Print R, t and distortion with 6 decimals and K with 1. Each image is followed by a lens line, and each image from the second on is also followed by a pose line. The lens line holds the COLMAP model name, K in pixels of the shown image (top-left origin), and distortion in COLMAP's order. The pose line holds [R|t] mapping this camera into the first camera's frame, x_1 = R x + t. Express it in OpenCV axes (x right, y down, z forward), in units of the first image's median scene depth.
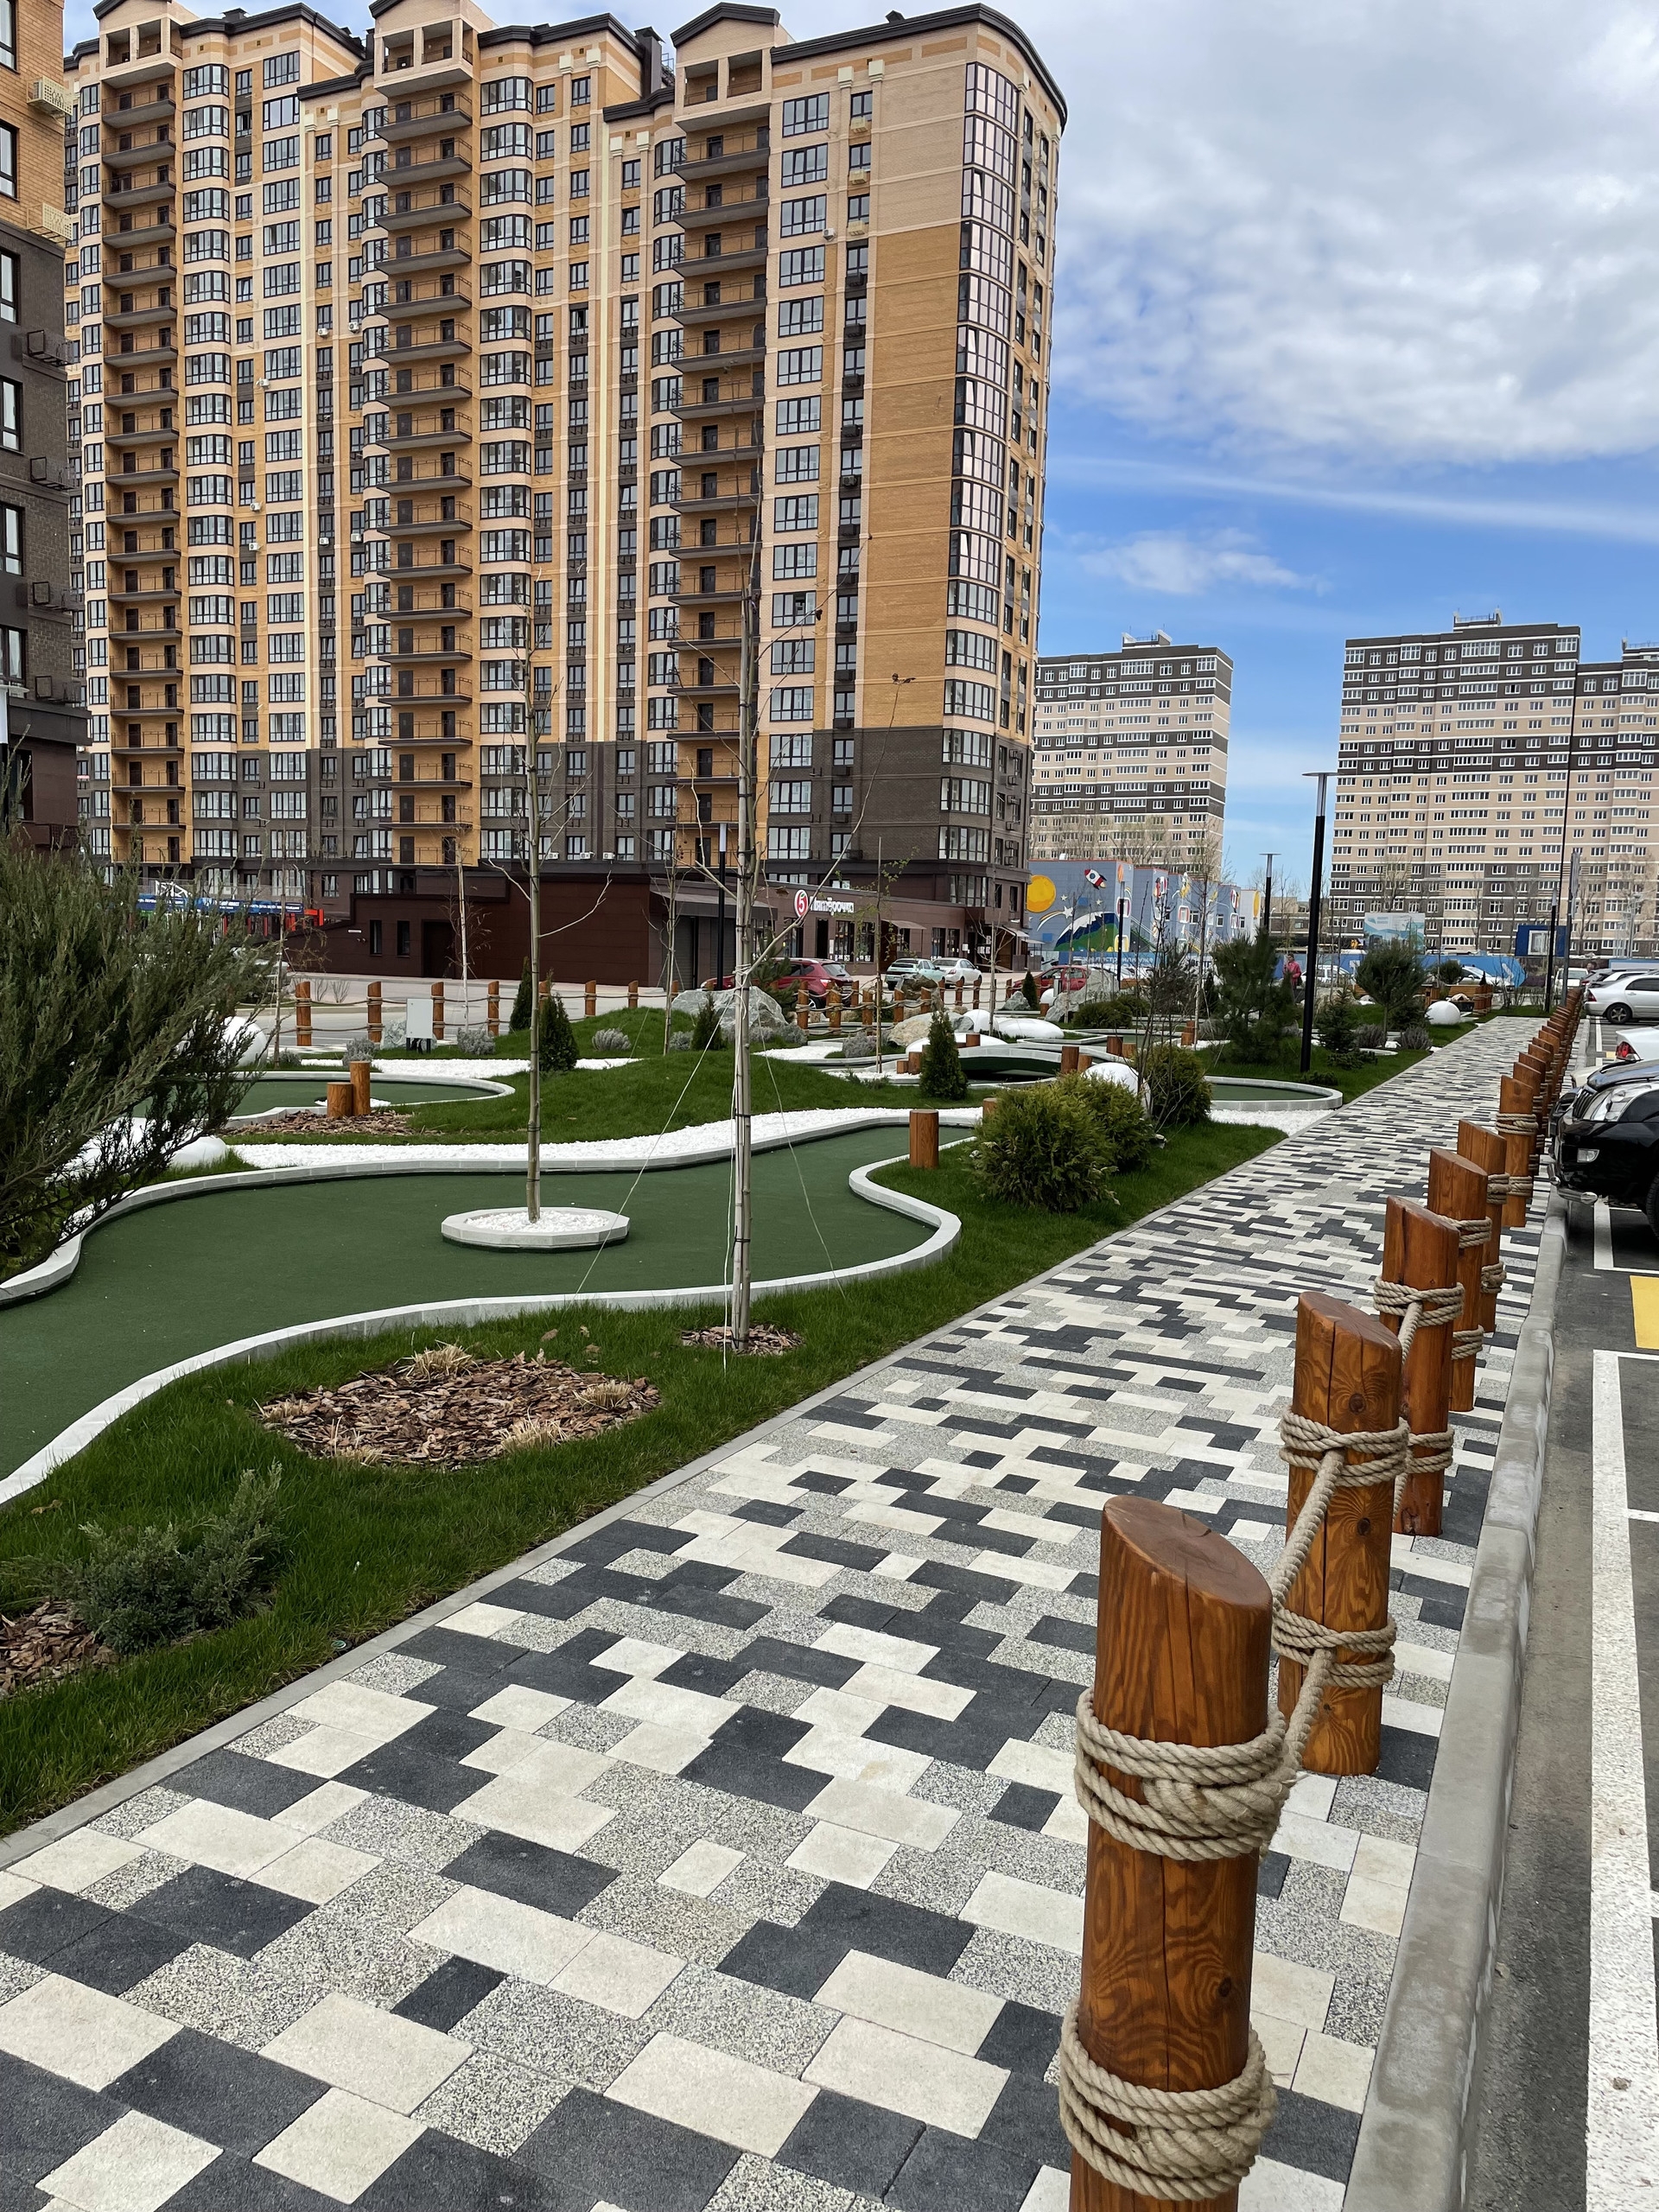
lens RADIAL K [[1678.6, 0, 815.3], [0, 1678.6, 1103.6], [0, 0, 1]] dist [0.062502, -0.082724]
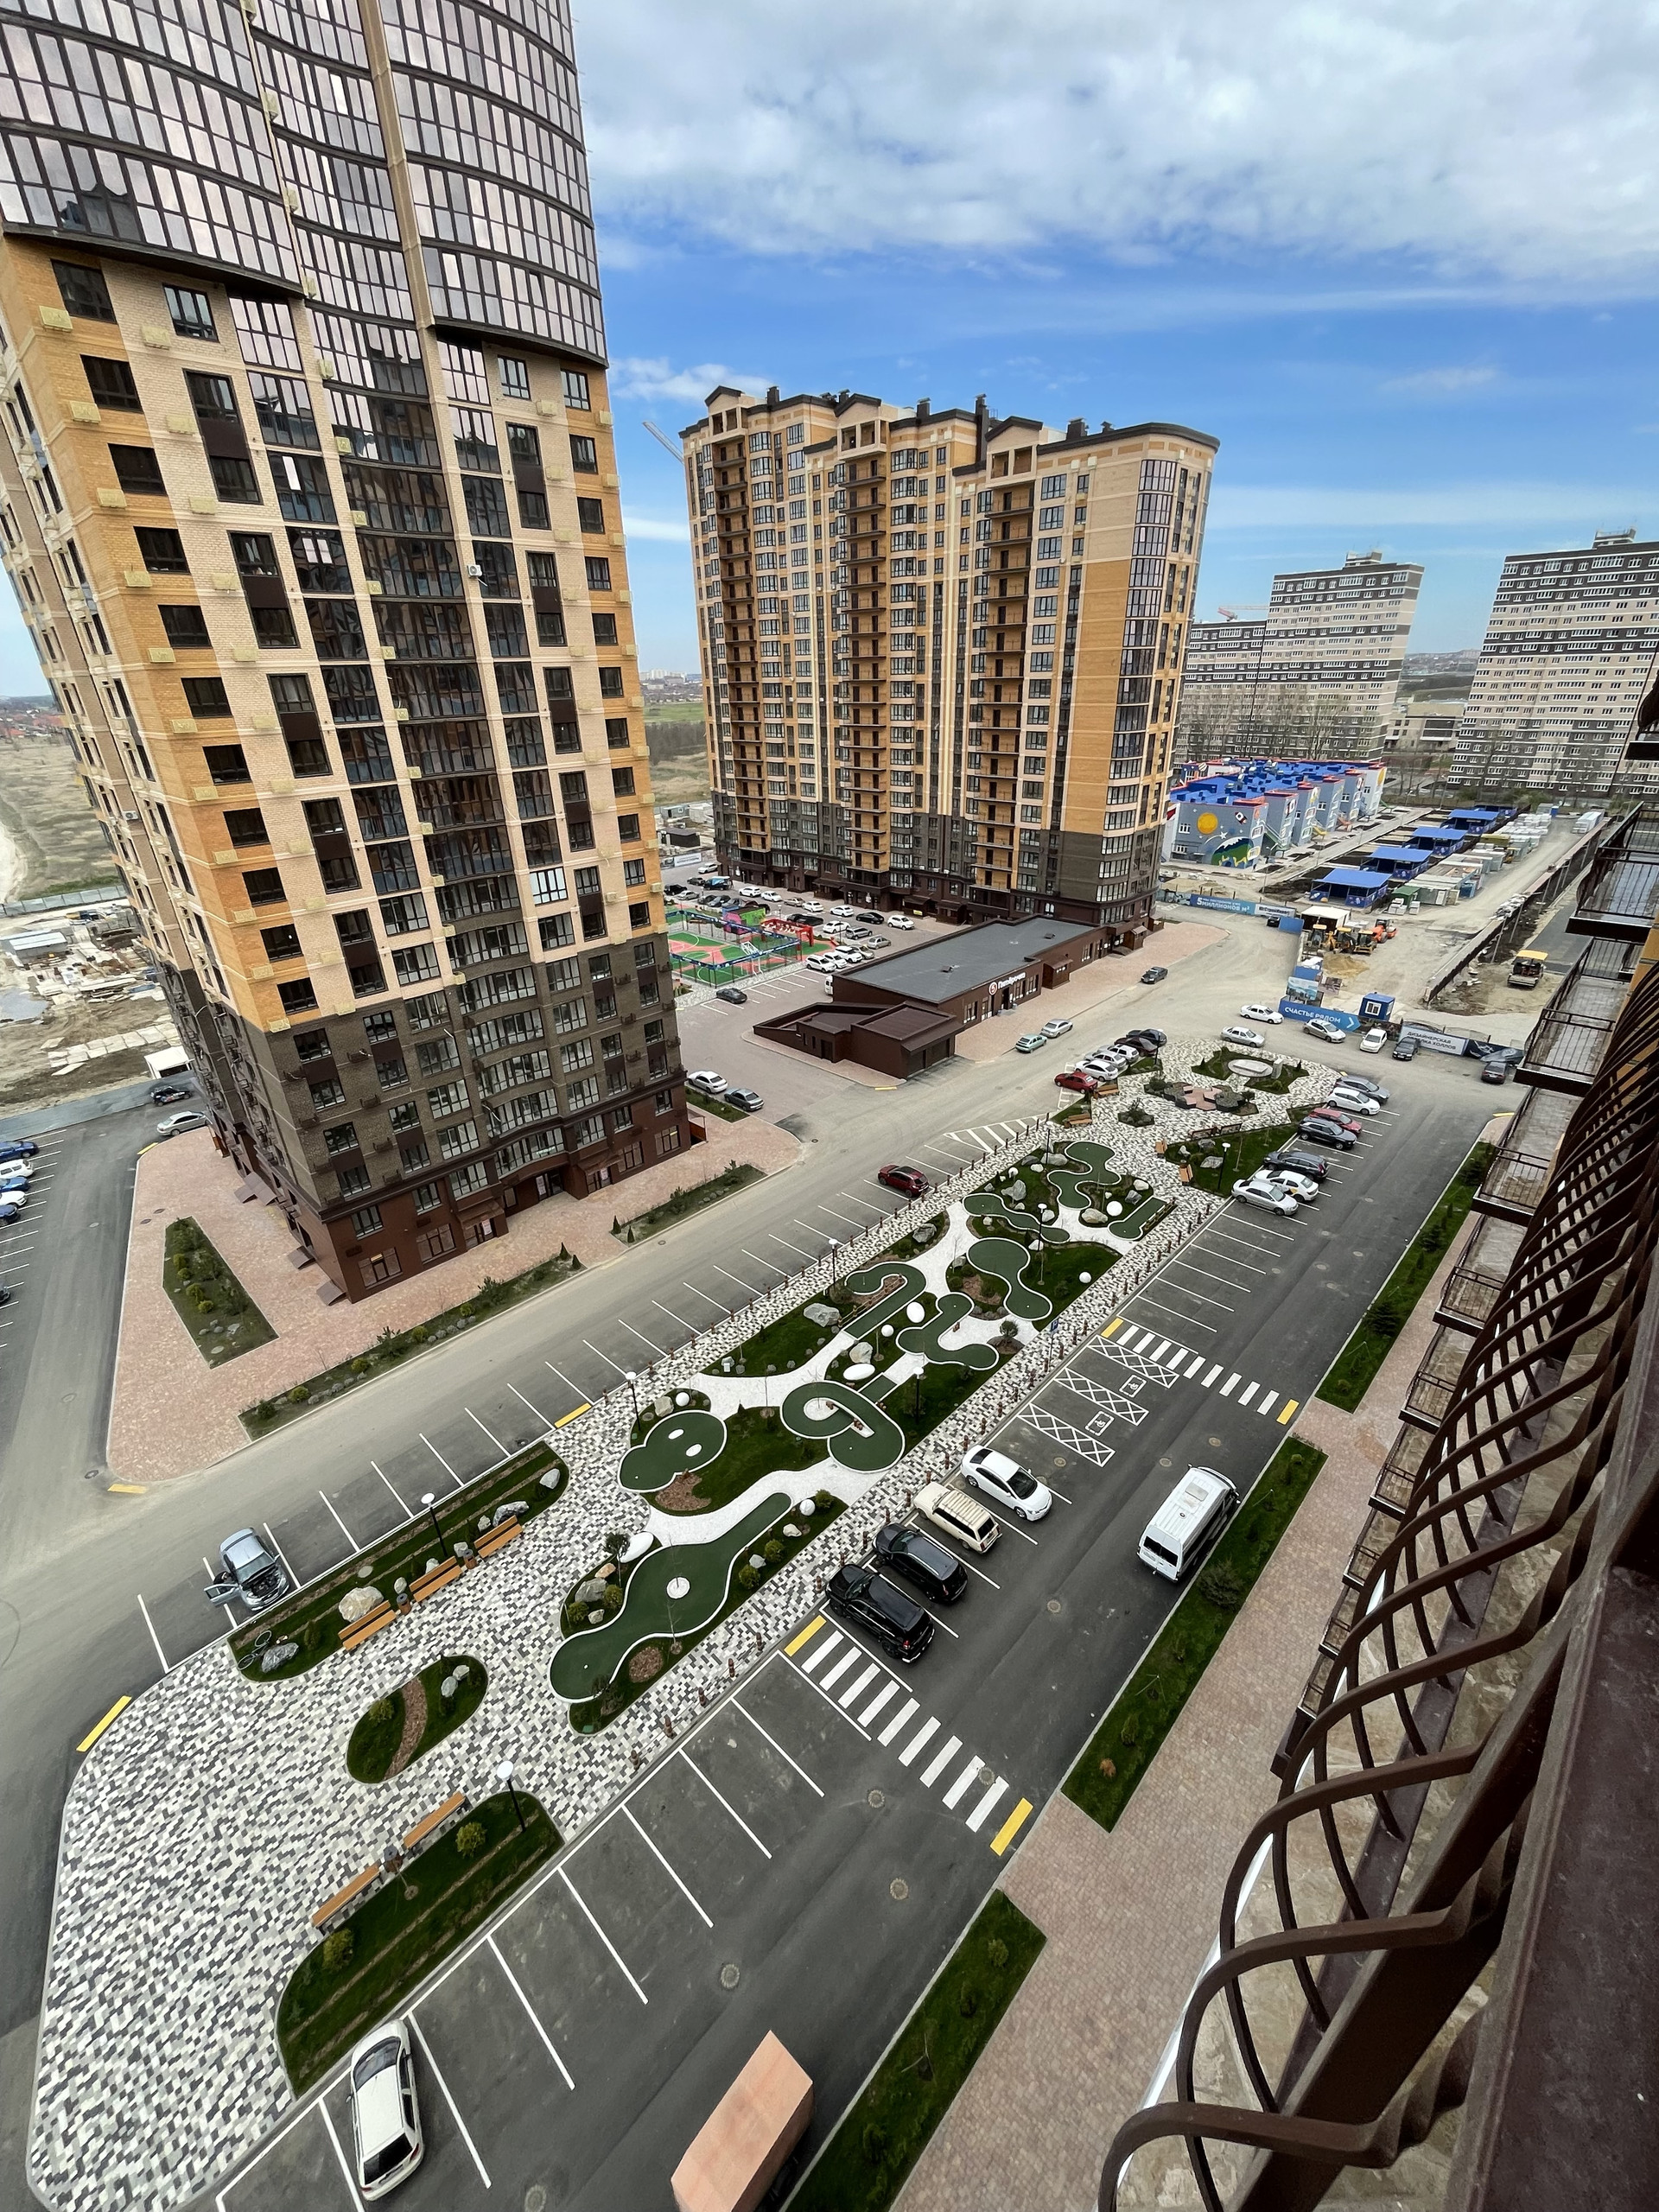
lens RADIAL K [[891.1, 0, 829.5], [0, 891.1, 1106.0], [0, 0, 1]] dist [-0.002679, -0.000104]
pose [[0.943485, 0.096387, -0.317089, 0.112877], [0.019138, 0.939331, 0.342478, -0.242100], [0.330862, -0.329191, 0.884400, -0.122992]]
